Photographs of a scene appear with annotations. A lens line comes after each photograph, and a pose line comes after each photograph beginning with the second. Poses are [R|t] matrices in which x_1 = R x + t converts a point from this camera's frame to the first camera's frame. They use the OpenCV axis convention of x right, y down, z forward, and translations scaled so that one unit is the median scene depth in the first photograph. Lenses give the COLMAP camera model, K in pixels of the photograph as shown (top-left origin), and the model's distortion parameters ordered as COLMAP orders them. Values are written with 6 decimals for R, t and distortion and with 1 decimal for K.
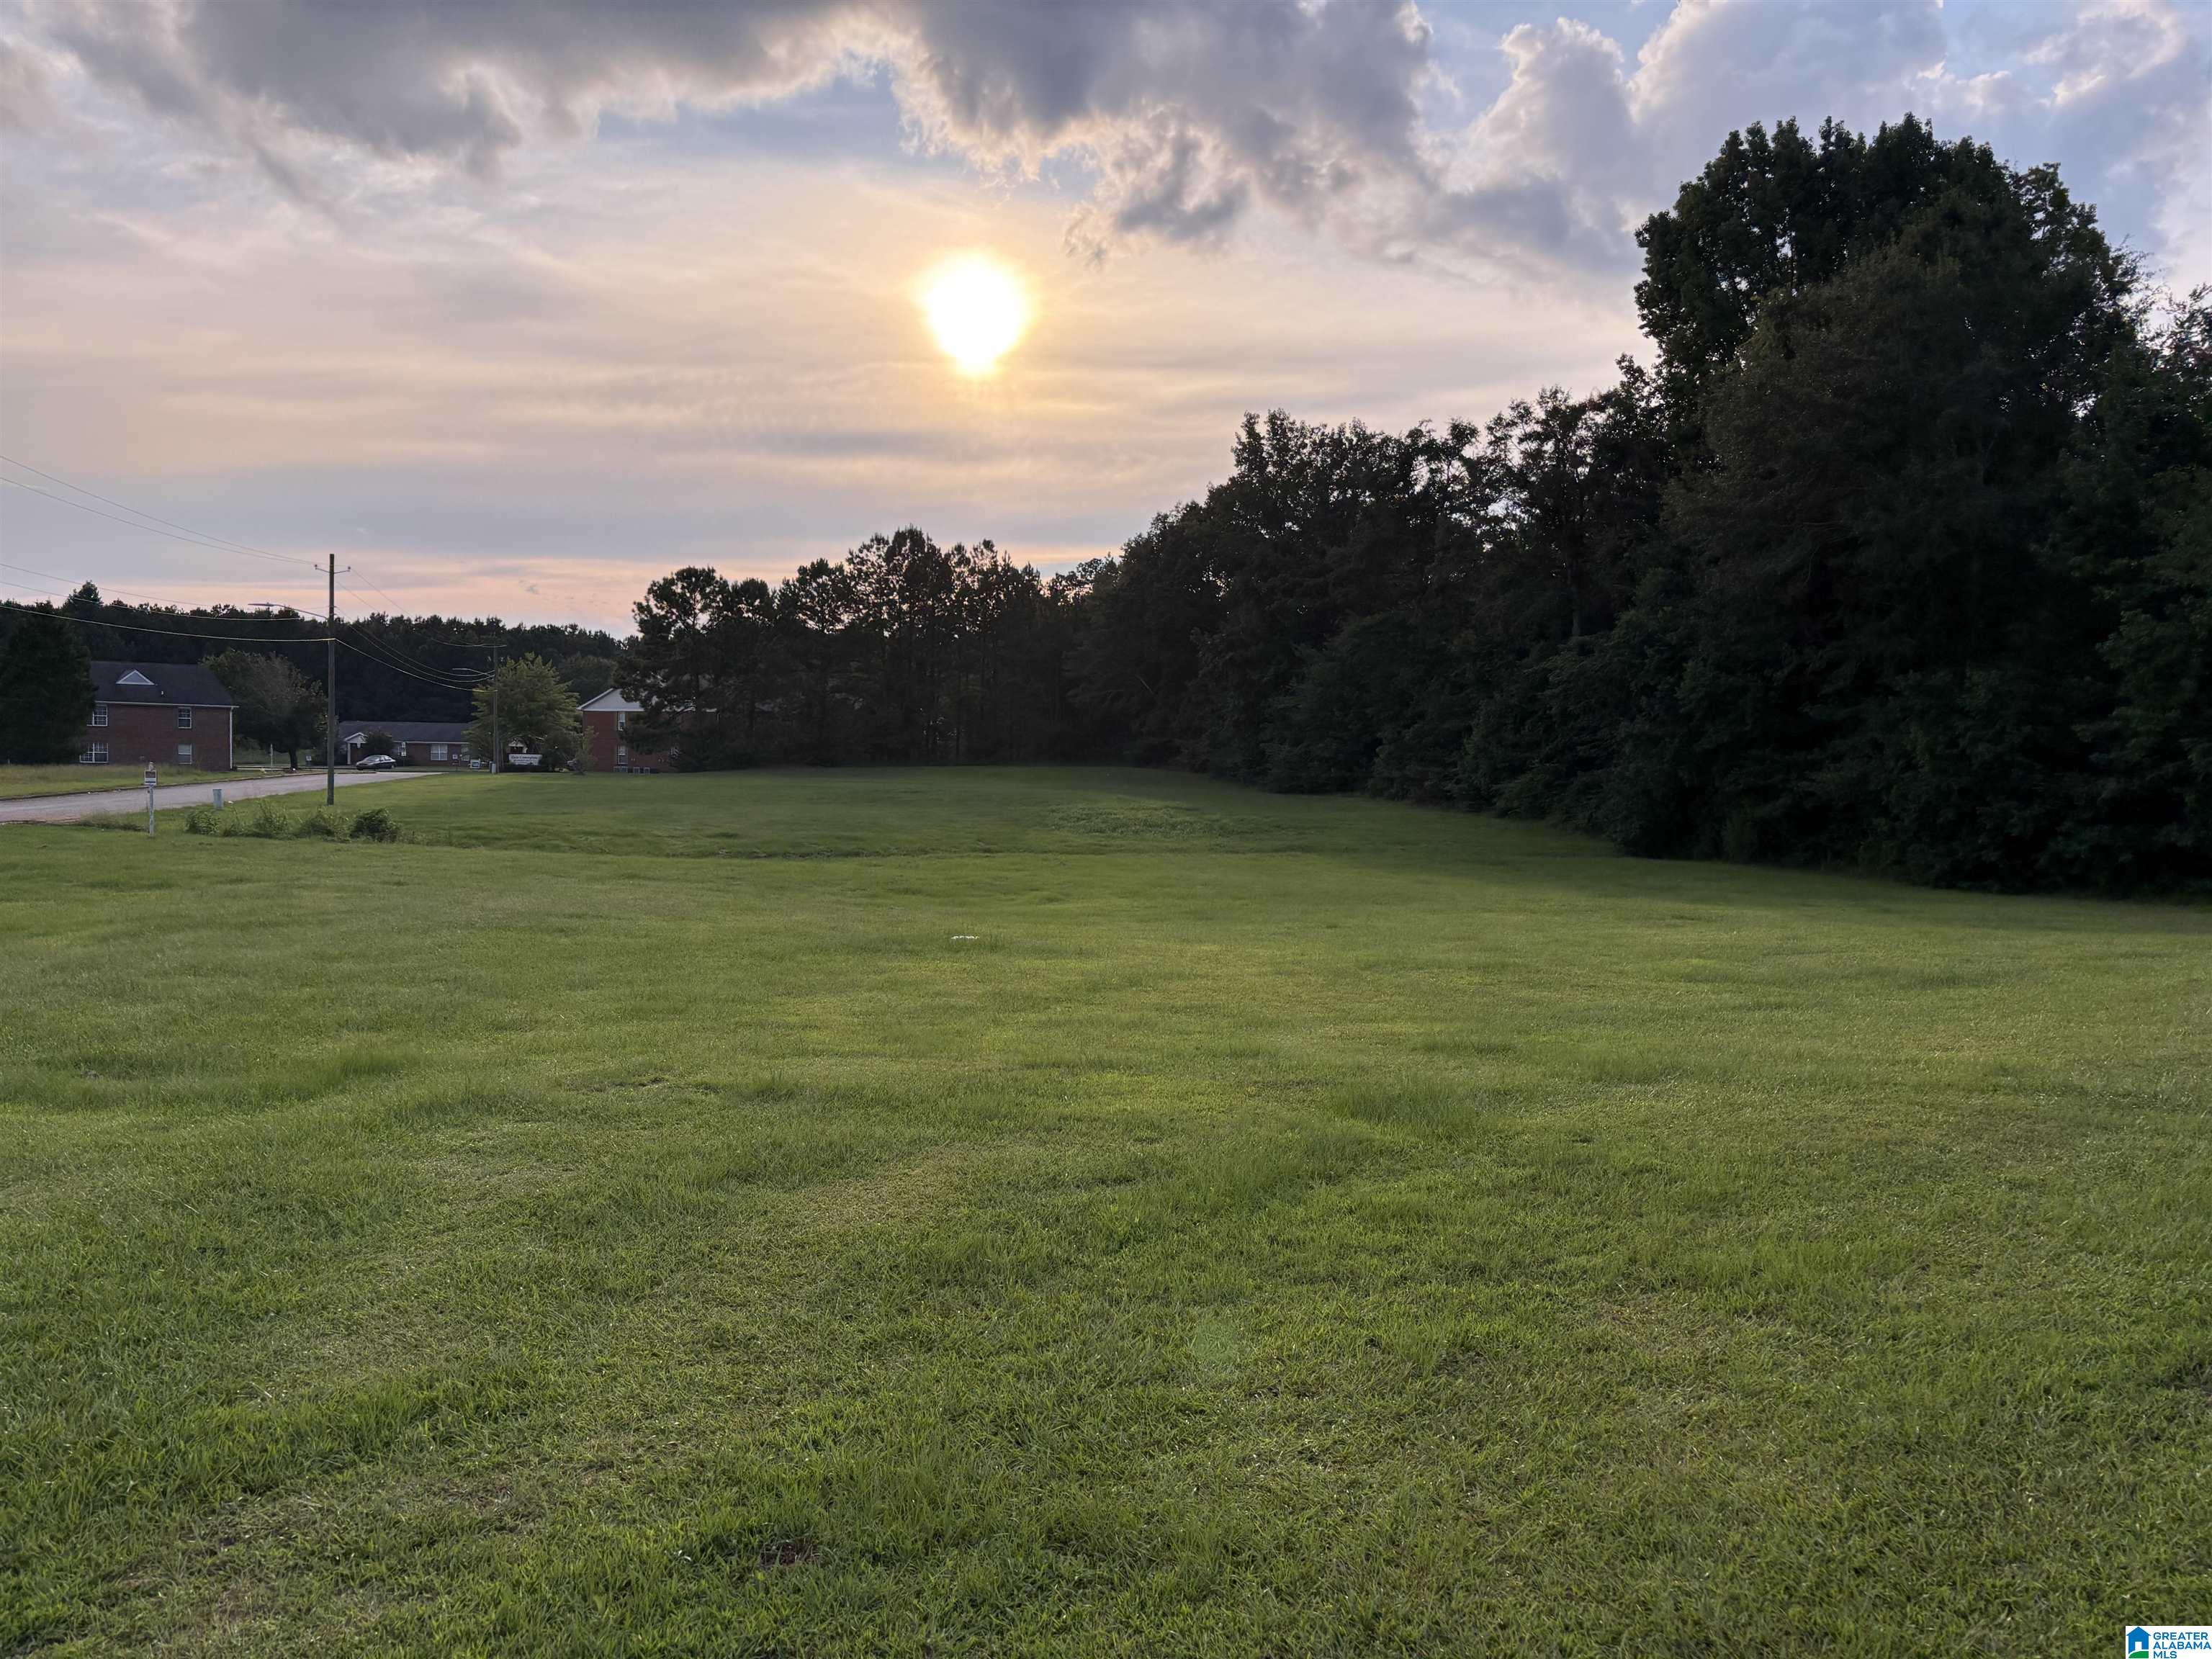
lens RADIAL K [[1663.4, 0, 1108.4], [0, 1663.4, 875.7], [0, 0, 1]] dist [0.068953, -0.070457]
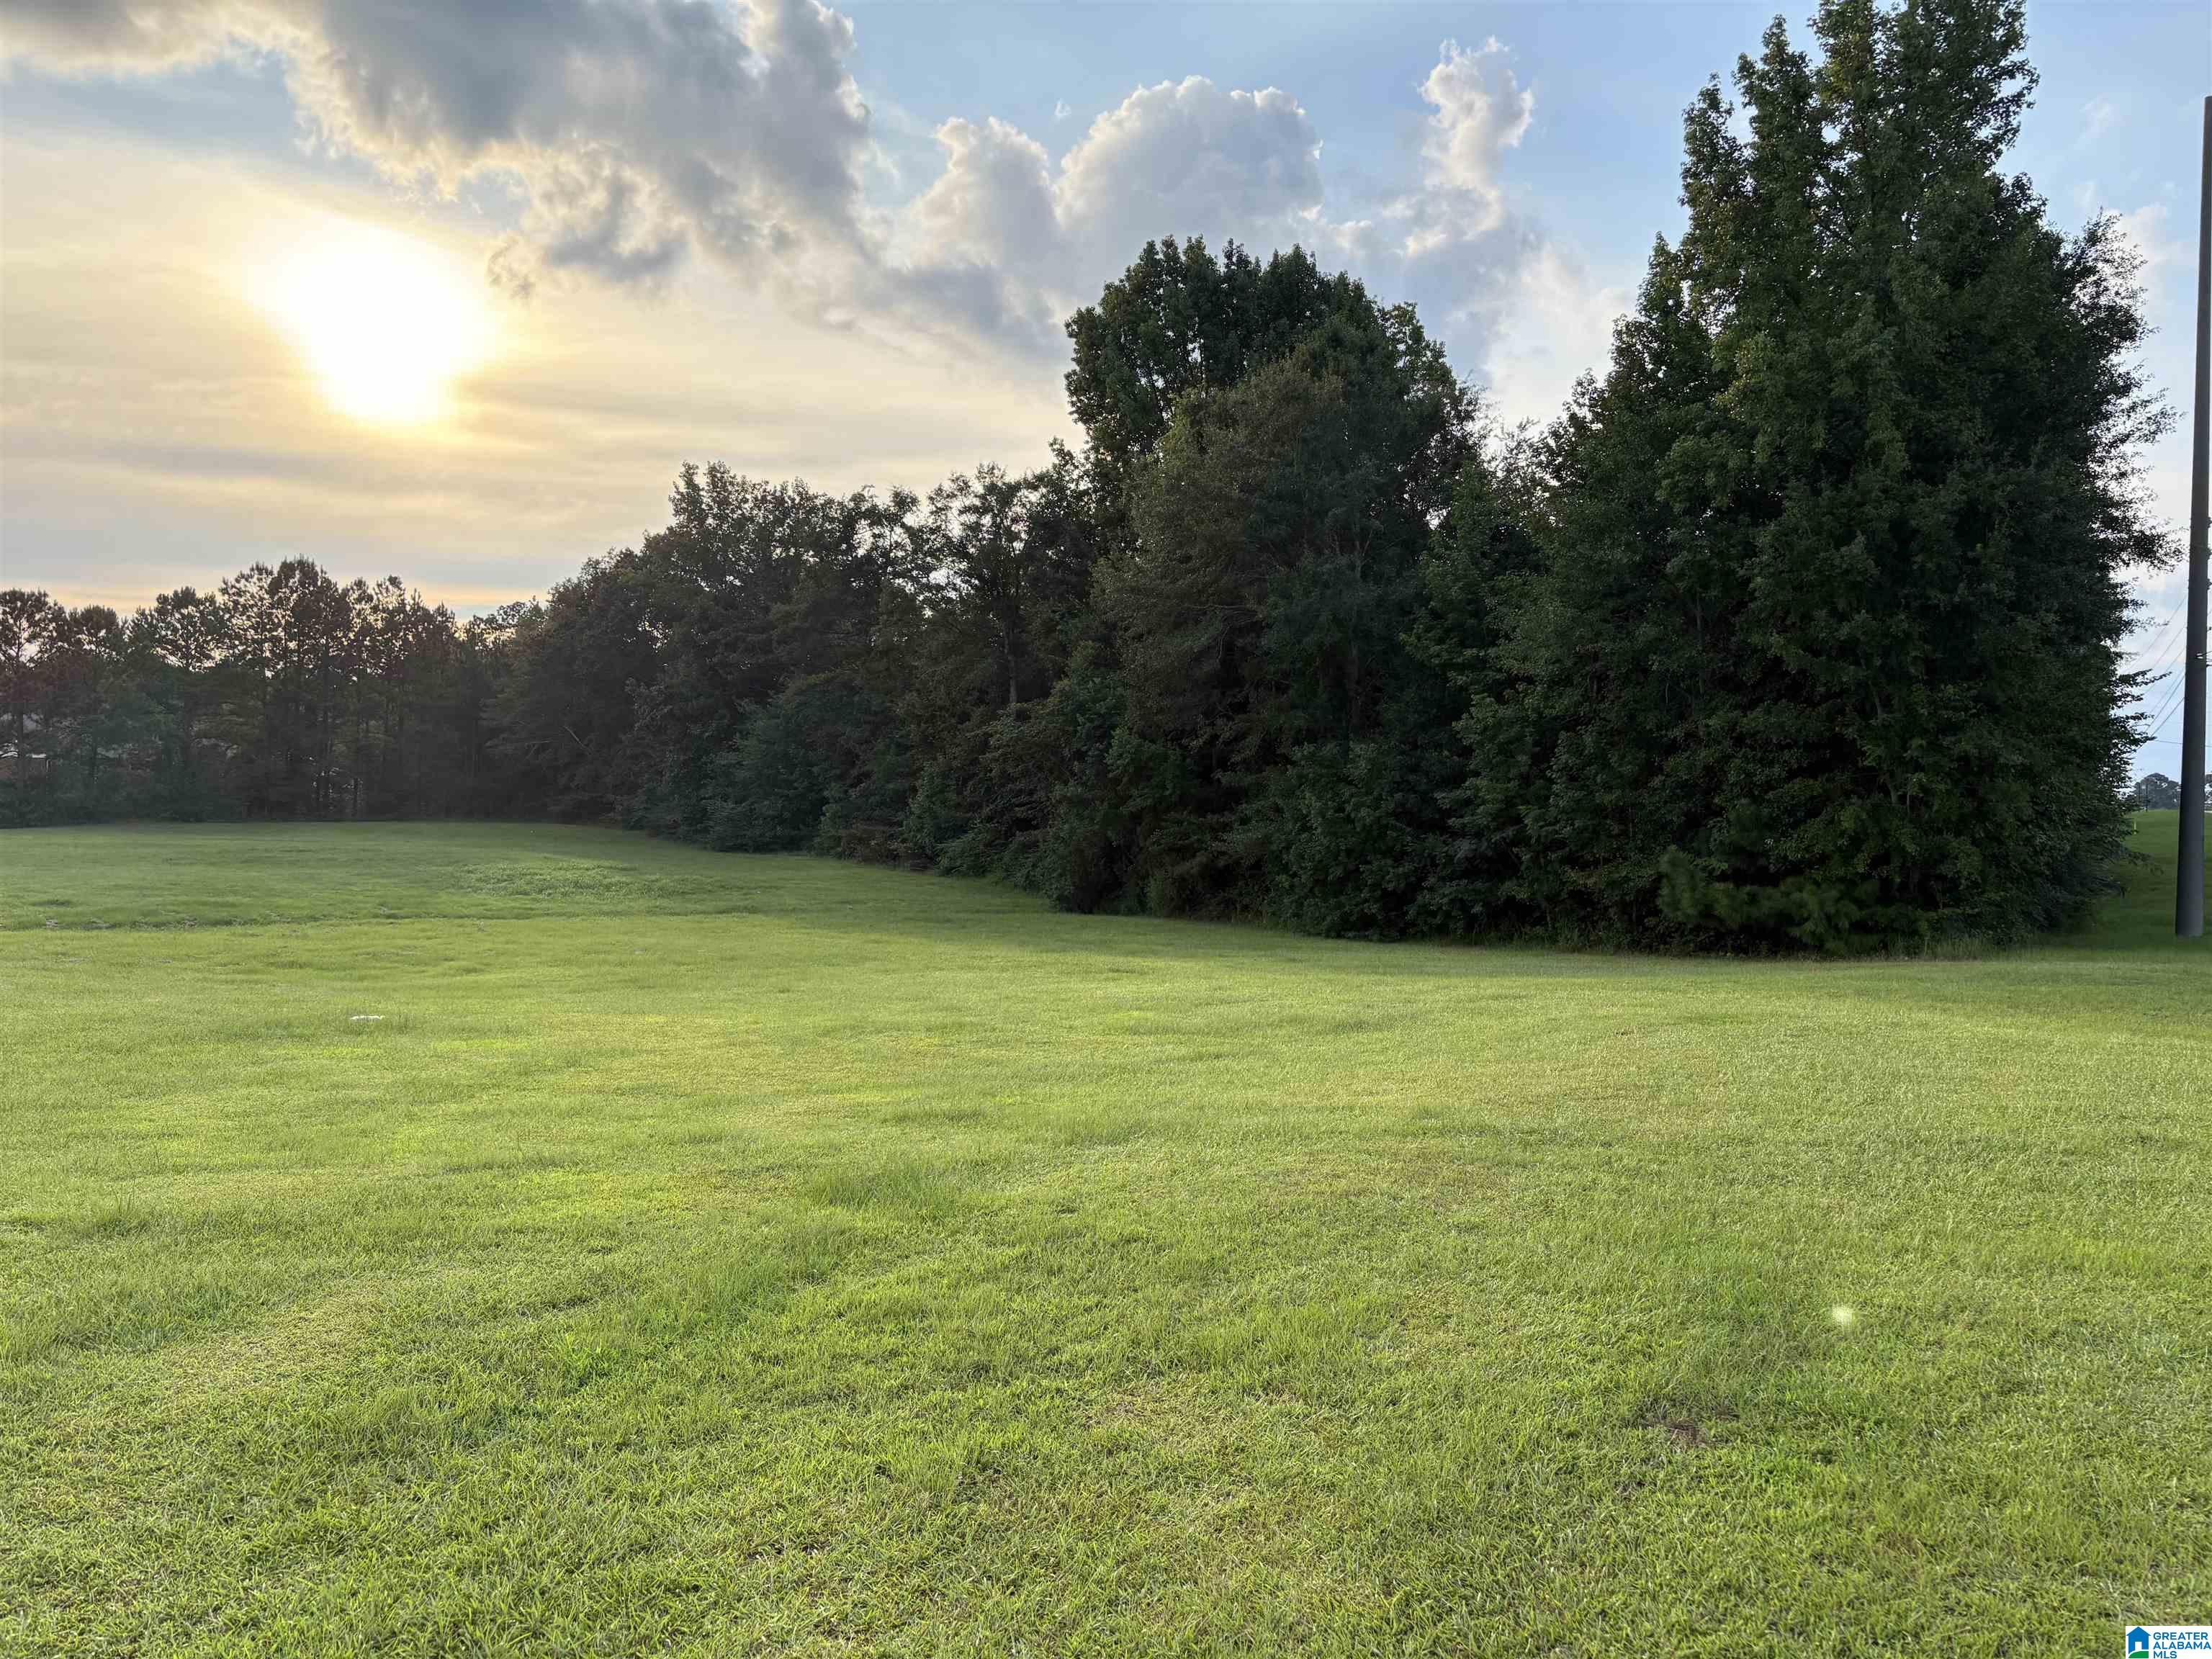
lens RADIAL K [[1677.1, 0, 1106.0], [0, 1677.1, 829.5], [0, 0, 1]] dist [0.069657, -0.077463]
pose [[0.946799, 0.003902, 0.321802, -0.002797], [0.016242, 0.998073, -0.059890, -0.001151], [-0.321416, 0.061930, 0.944911, 0.009995]]
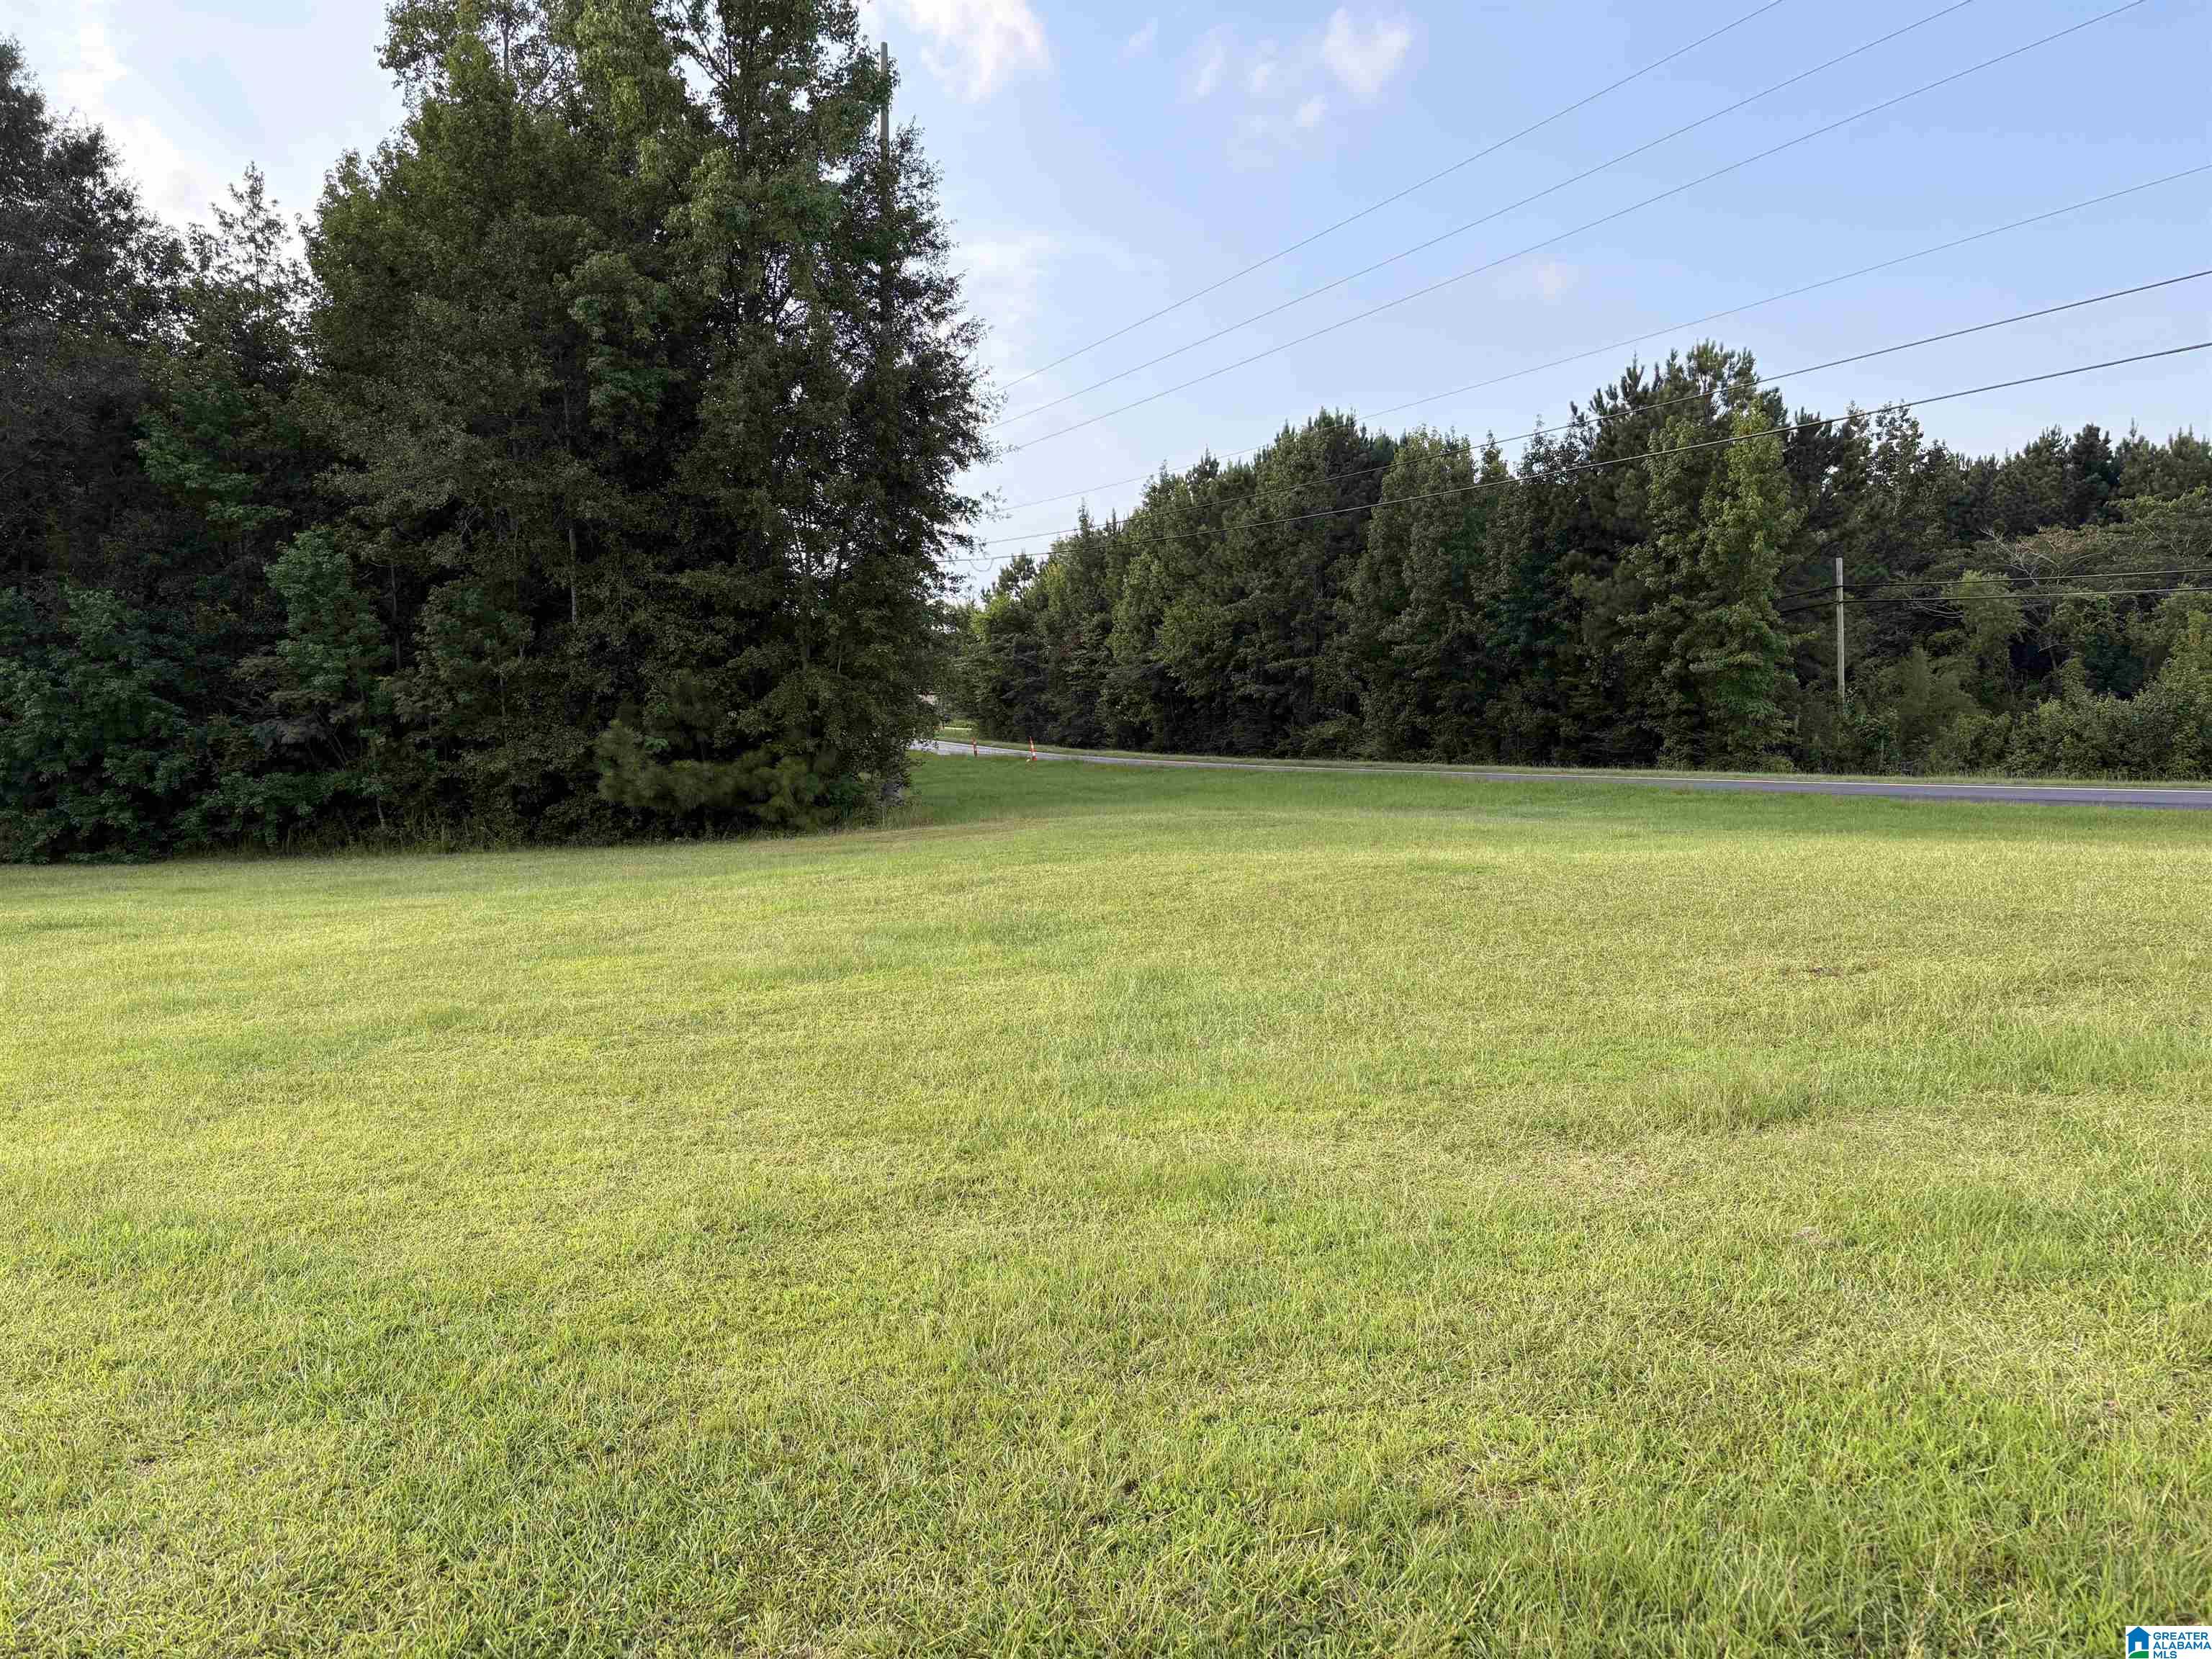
lens RADIAL K [[1686.4, 0, 1106.0], [0, 1686.4, 829.5], [0, 0, 1]] dist [0.002199, 0.003954]
pose [[0.296128, -0.066400, 0.952838, -0.291038], [0.071441, 0.996326, 0.047228, -0.027444], [-0.952473, 0.054086, 0.299783, 0.758877]]
